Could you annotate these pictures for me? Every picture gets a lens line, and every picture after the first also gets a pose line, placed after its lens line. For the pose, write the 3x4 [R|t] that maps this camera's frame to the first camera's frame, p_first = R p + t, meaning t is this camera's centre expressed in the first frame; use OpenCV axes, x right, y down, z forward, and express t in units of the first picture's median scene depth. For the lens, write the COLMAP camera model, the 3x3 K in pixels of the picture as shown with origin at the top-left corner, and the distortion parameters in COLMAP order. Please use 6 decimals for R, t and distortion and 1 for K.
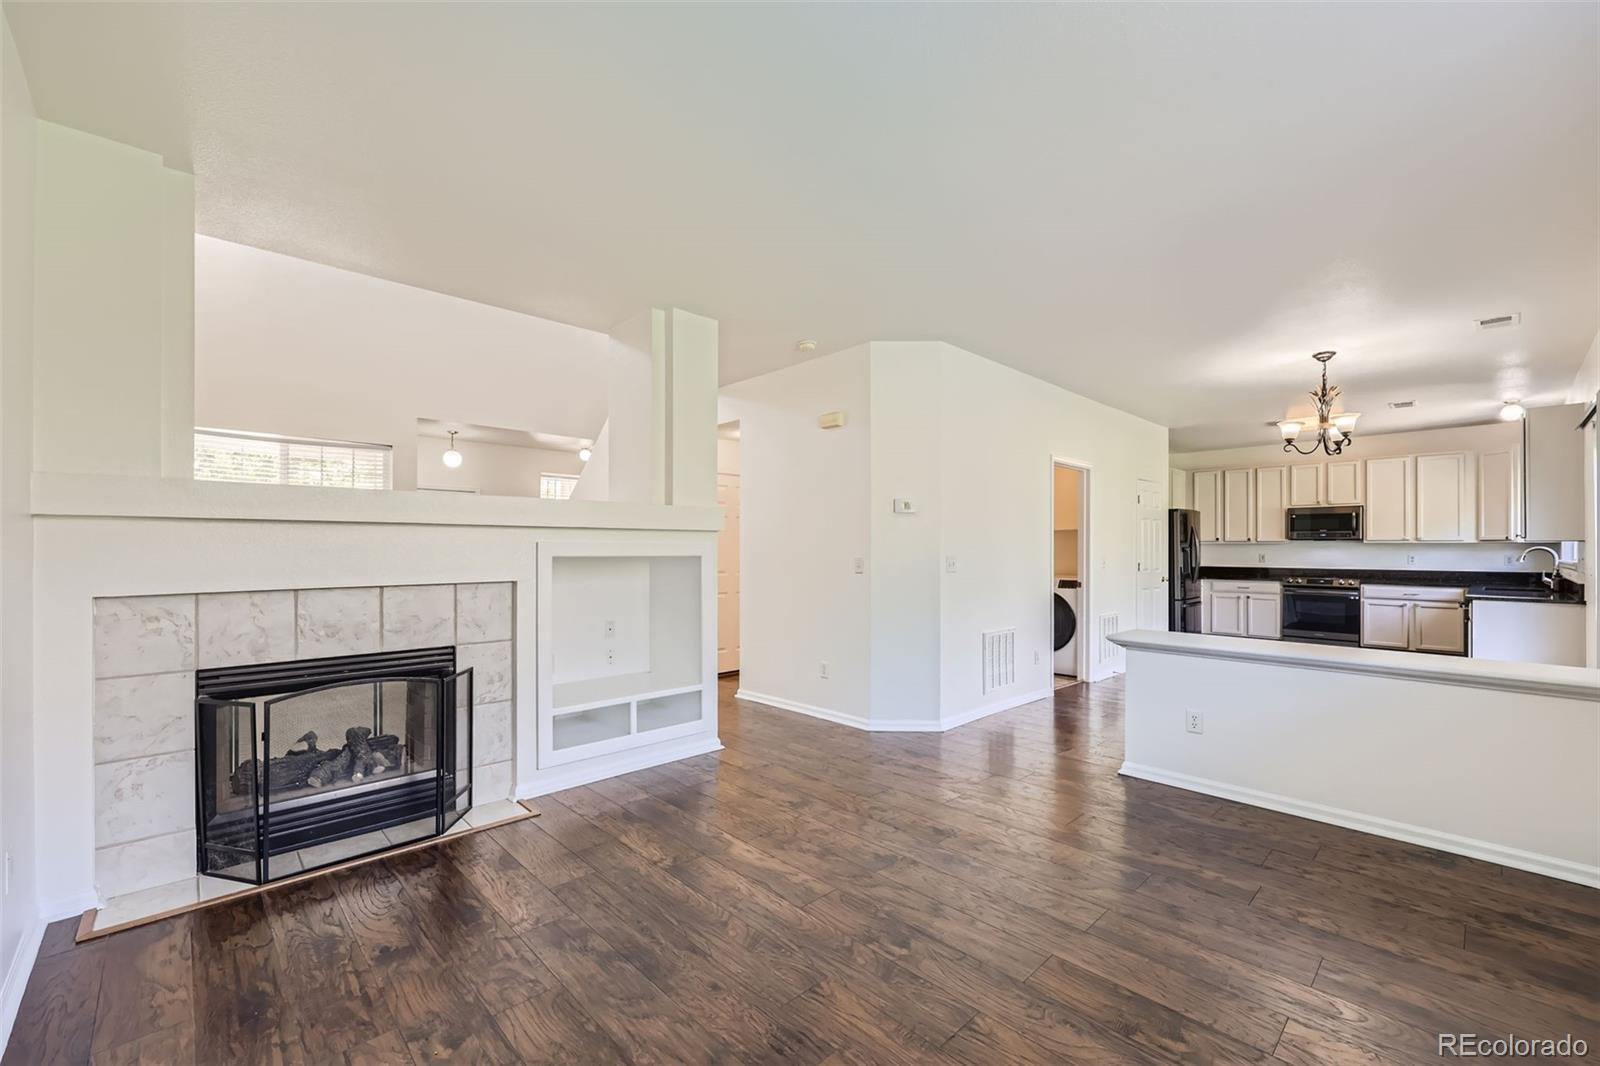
lens RADIAL K [[661.6, 0, 790.6], [0, 661.6, 557.2], [0, 0, 1]] dist [-0.002082, 0.000096]
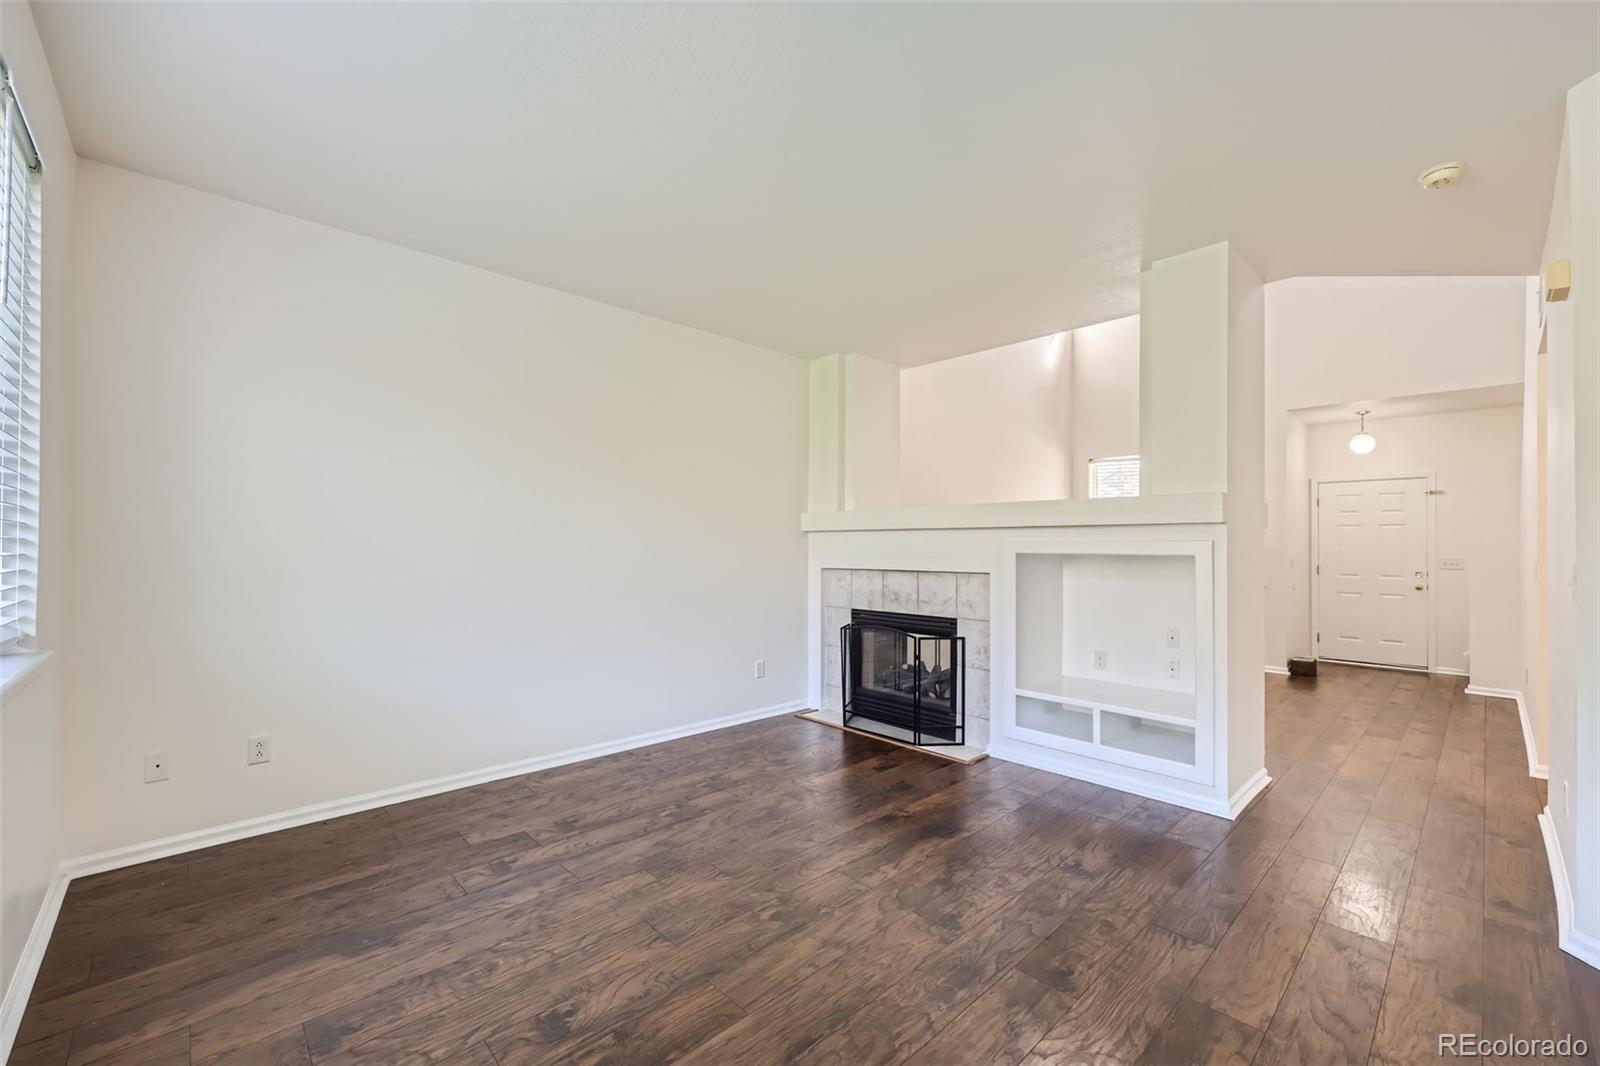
lens RADIAL K [[661.6, 0, 816.5], [0, 661.6, 543.1], [0, 0, 1]] dist [-0.002082, 0.000096]
pose [[0.003004, -0.006772, -0.999973, 0.961134], [-0.016243, 0.999845, -0.006820, -0.005600], [0.999864, 0.016263, 0.002893, 0.820472]]
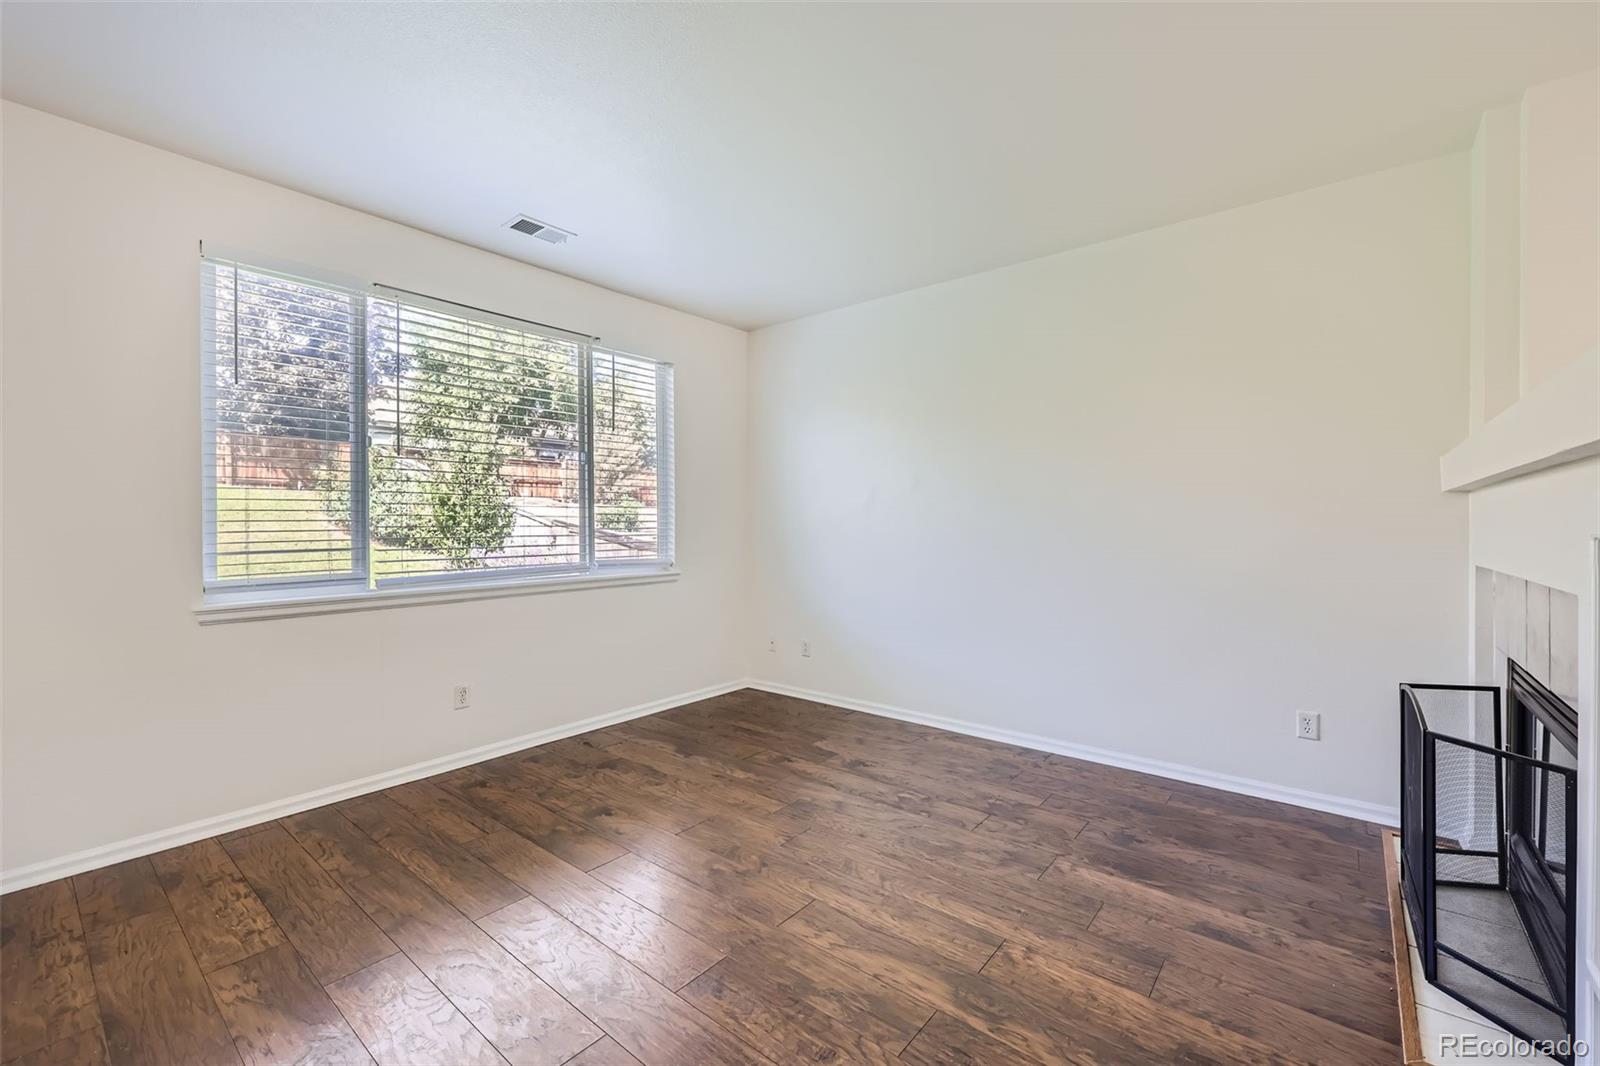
lens RADIAL K [[661.6, 0, 764.3], [0, 661.6, 518.7], [0, 0, 1]] dist [-0.002082, 0.000096]
pose [[-0.996593, 0.004042, -0.082383, 0.137782], [0.003545, 0.999975, 0.006187, -0.012505], [0.082405, 0.005874, -0.996582, 1.648848]]
